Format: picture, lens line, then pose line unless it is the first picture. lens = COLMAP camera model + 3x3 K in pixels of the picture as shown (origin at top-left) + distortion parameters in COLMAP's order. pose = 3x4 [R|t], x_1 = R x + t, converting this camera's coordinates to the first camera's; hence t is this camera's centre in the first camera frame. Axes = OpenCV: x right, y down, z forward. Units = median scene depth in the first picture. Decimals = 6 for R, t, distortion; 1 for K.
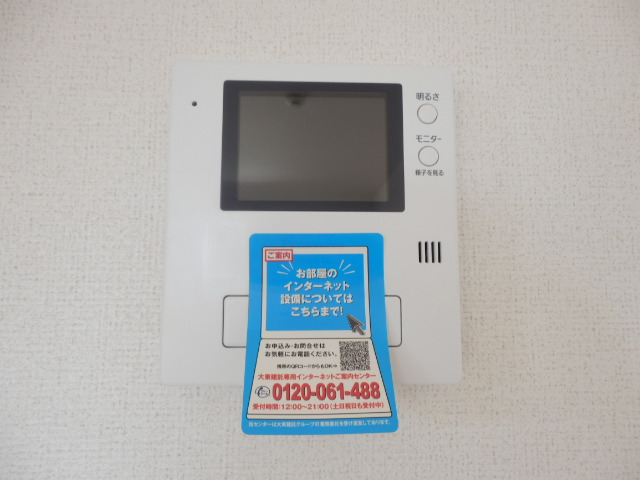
lens RADIAL K [[444.8, 0, 320.0], [0, 444.8, 240.0], [0, 0, 1]] dist [-0.005575, -0.000813]
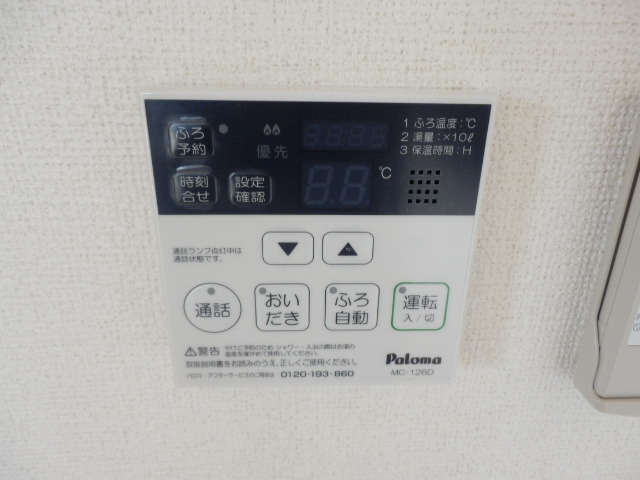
lens RADIAL K [[444.8, 0, 320.0], [0, 444.8, 240.0], [0, 0, 1]] dist [-0.005575, -0.000813]
pose [[0.999994, 0.003313, 0.000935, -0.021248], [-0.003371, 0.887954, 0.459921, -1.168741], [0.000694, -0.459921, 0.887960, 0.356037]]
